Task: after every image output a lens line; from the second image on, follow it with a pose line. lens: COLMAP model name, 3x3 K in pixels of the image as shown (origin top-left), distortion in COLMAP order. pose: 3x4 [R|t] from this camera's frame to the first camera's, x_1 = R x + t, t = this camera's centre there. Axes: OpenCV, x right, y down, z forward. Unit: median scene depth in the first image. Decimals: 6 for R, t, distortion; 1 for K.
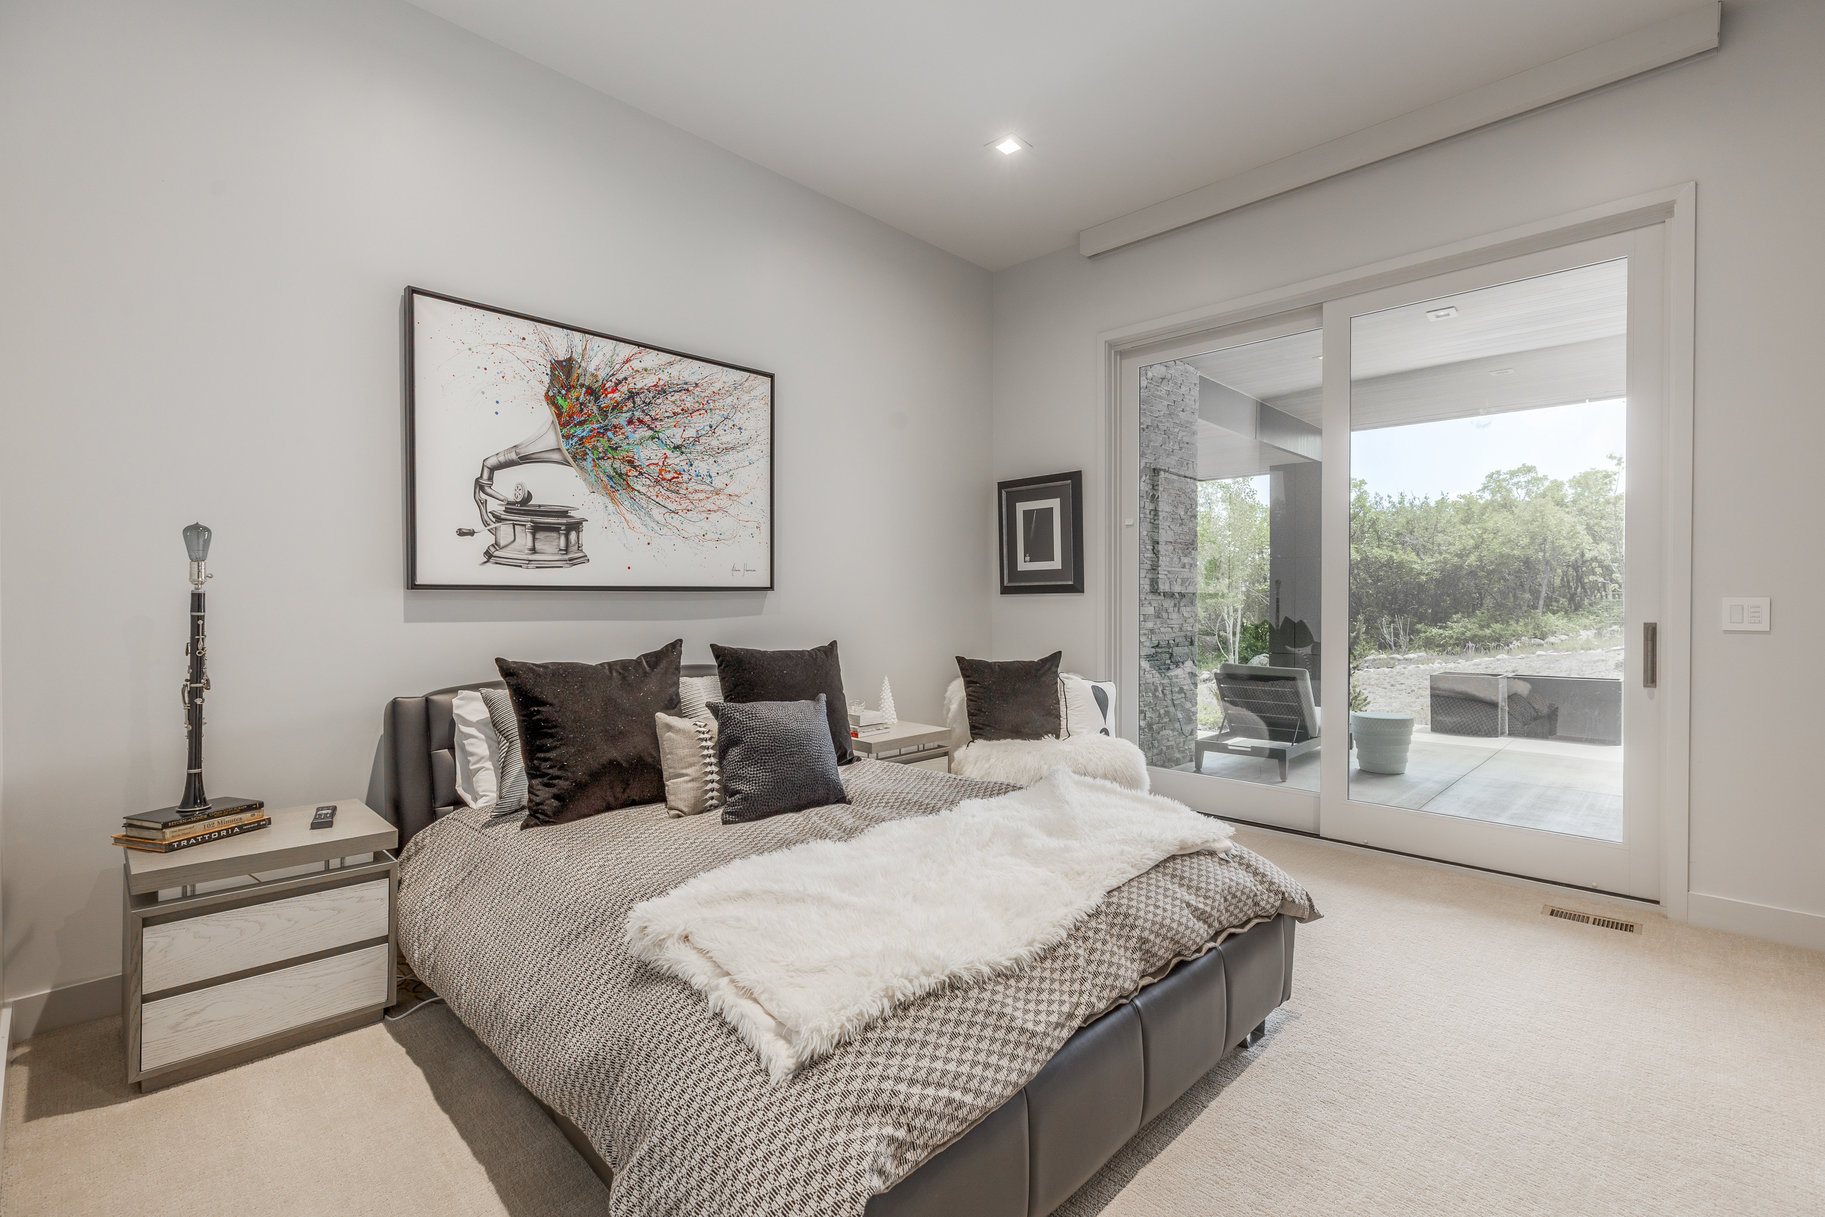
lens RADIAL K [[822.9, 0, 915.0], [0, 822.9, 606.2], [0, 0, 1]] dist [0.003097, 0.000280]
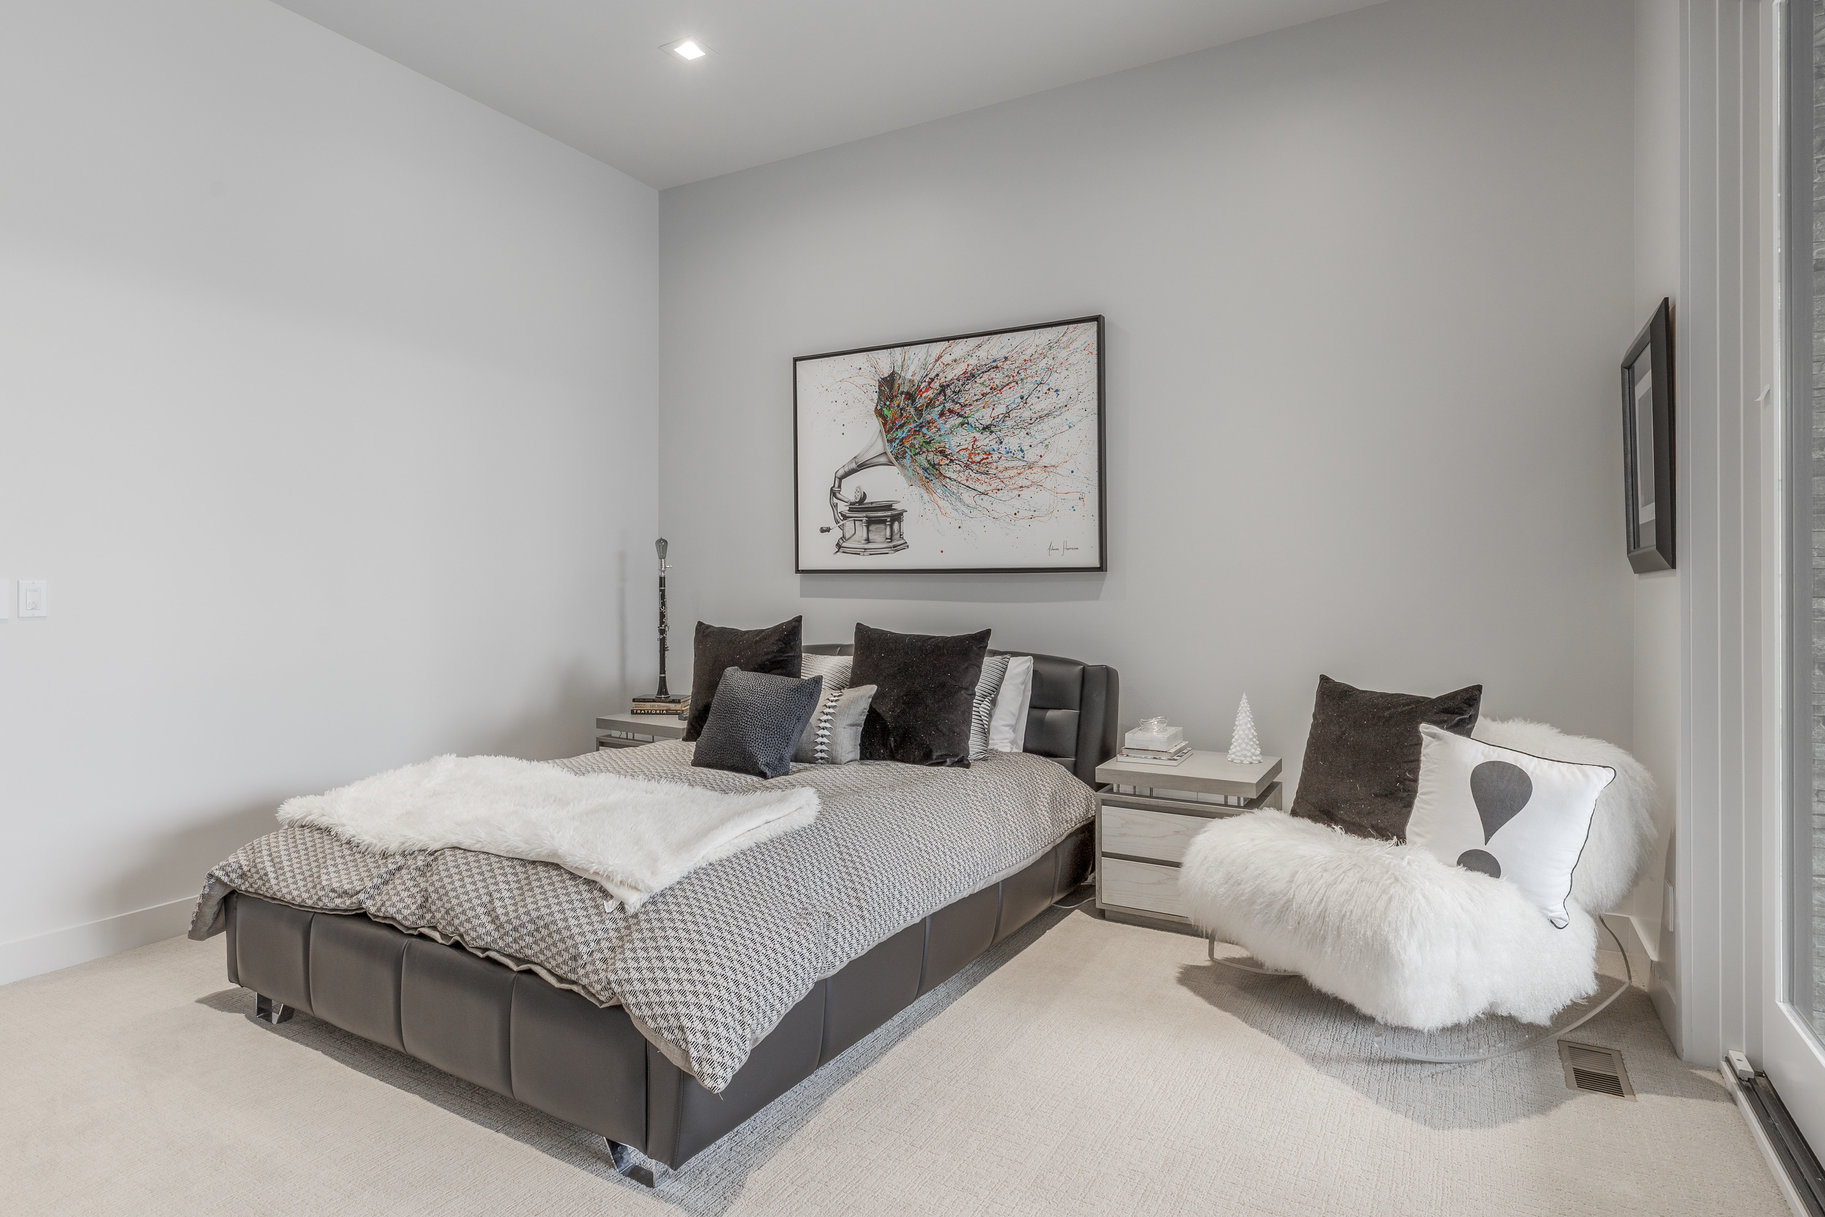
lens RADIAL K [[973.9, 0, 917.7], [0, 973.9, 573.3], [0, 0, 1]] dist [0.005429, 0.001415]
pose [[0.245899, -0.001555, -0.969294, 0.903119], [-0.008332, 0.999958, -0.003718, -0.014149], [0.969260, 0.008990, 0.245876, 0.690719]]
